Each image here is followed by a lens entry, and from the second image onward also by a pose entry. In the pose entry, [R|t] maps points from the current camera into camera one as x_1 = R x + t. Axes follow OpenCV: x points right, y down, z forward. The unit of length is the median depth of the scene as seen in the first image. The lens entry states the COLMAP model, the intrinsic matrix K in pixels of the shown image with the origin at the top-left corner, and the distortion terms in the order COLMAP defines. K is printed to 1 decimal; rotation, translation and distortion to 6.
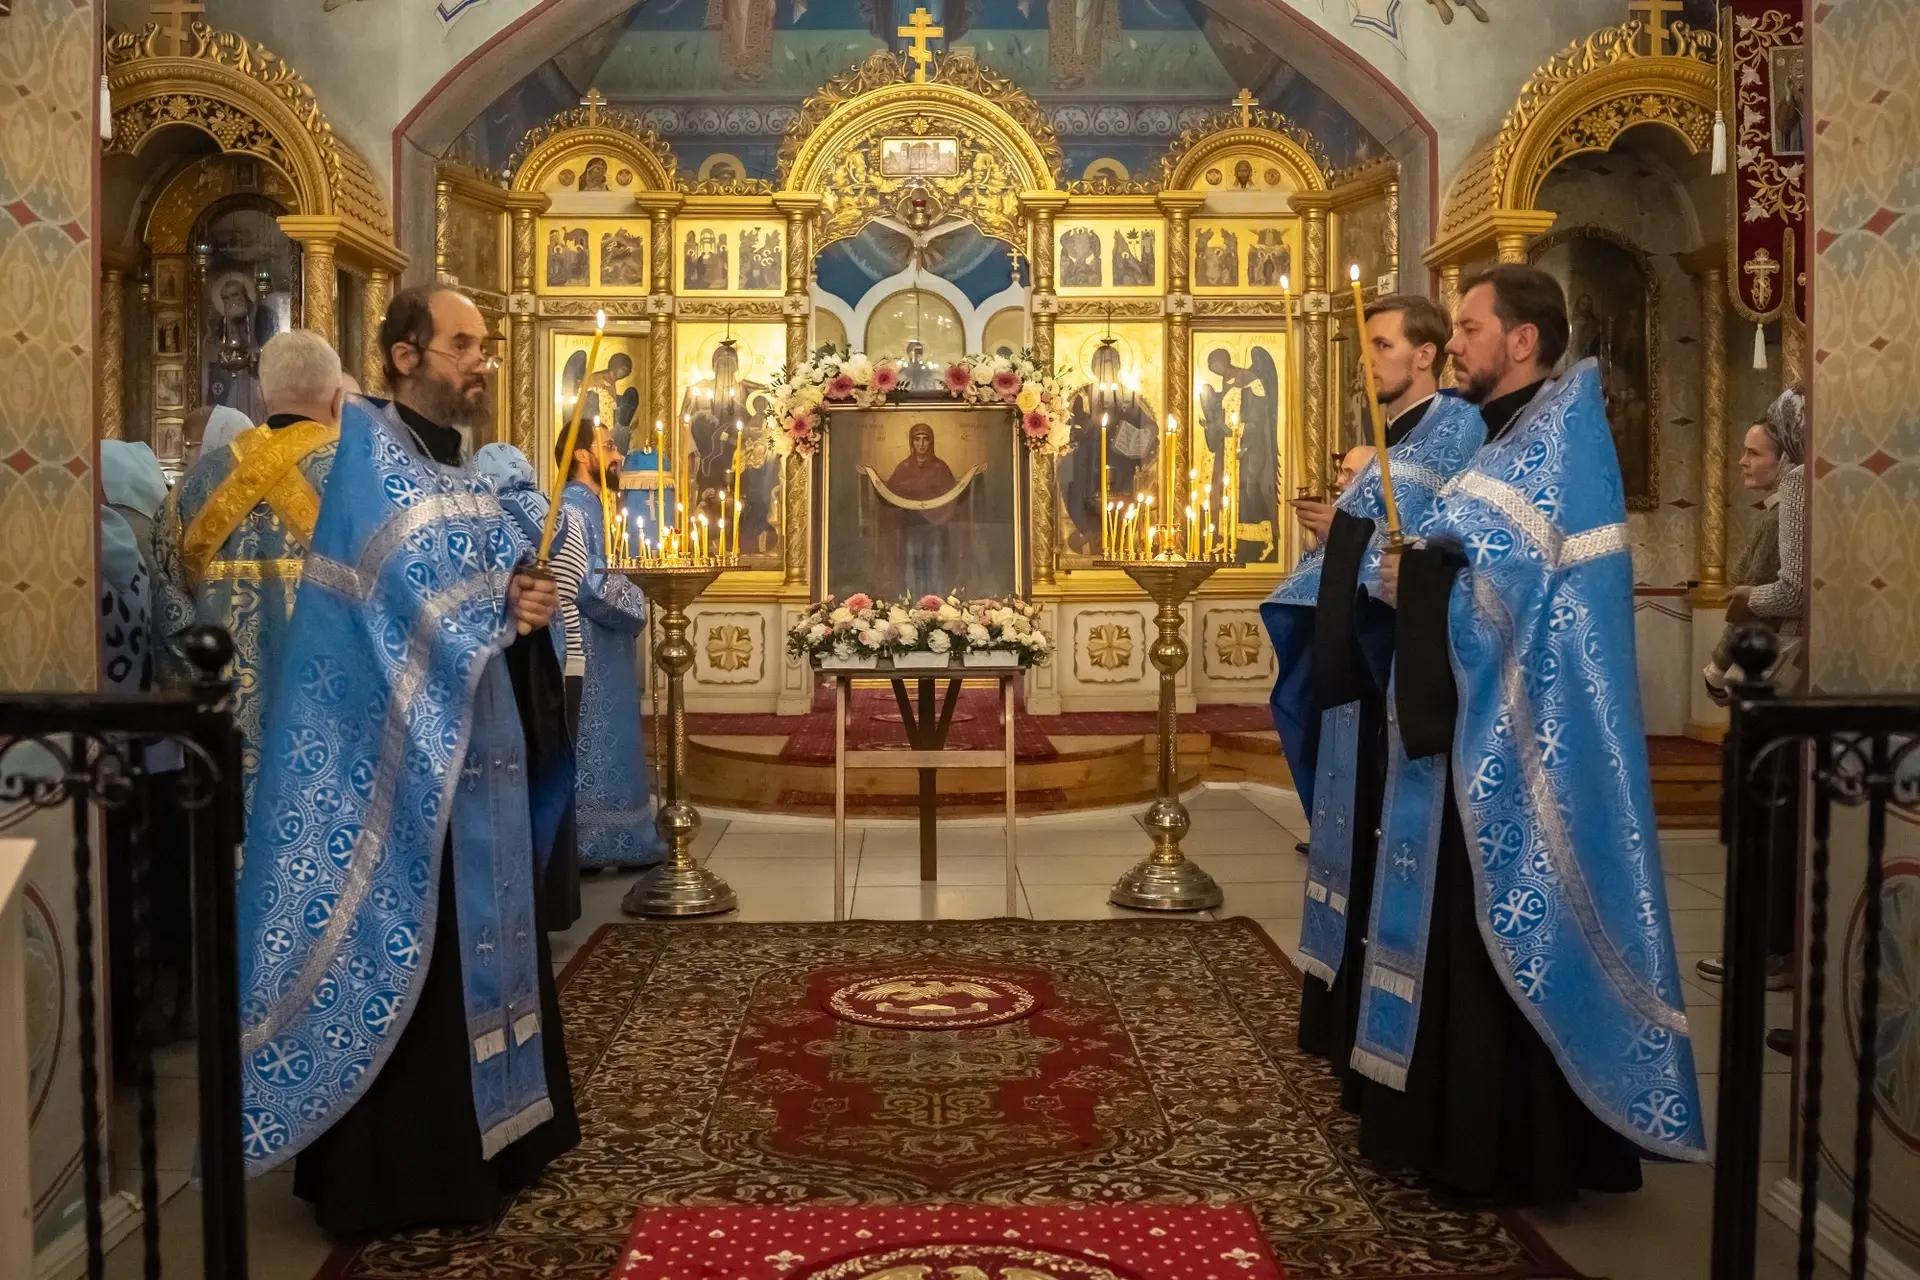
lens RADIAL K [[1861.5, 0, 951.3], [0, 1861.5, 544.5], [0, 0, 1]] dist [-0.073133, 0.000000]
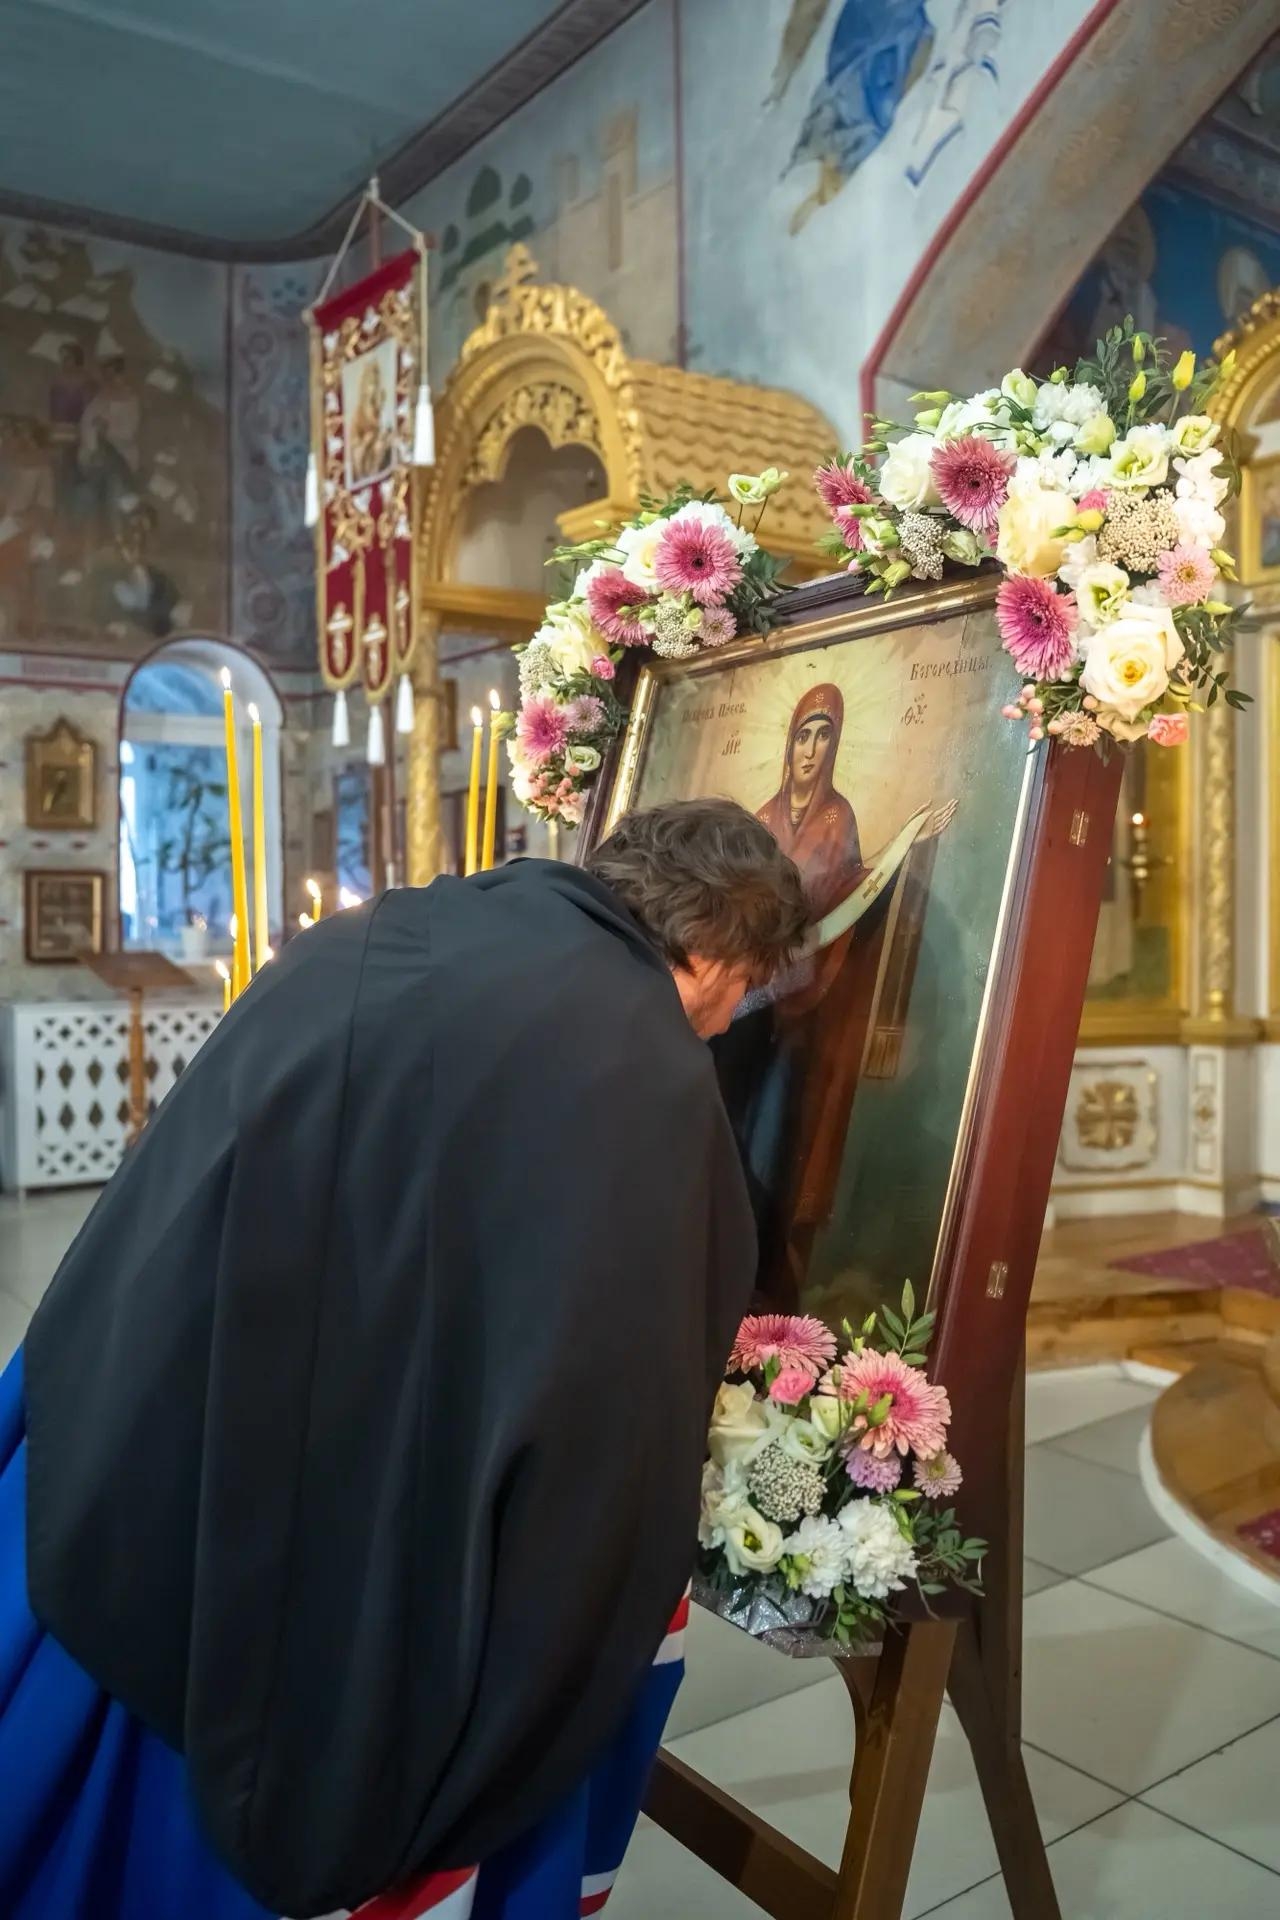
lens RADIAL K [[1572.4, 0, 646.4], [0, 1572.4, 965.8], [0, 0, 1]] dist [-0.092357, 0.066996]
pose [[0.579984, 0.014125, -0.814505, 0.107086], [0.011735, 0.999601, 0.025691, -0.015118], [0.814543, -0.024459, 0.579587, 0.495033]]
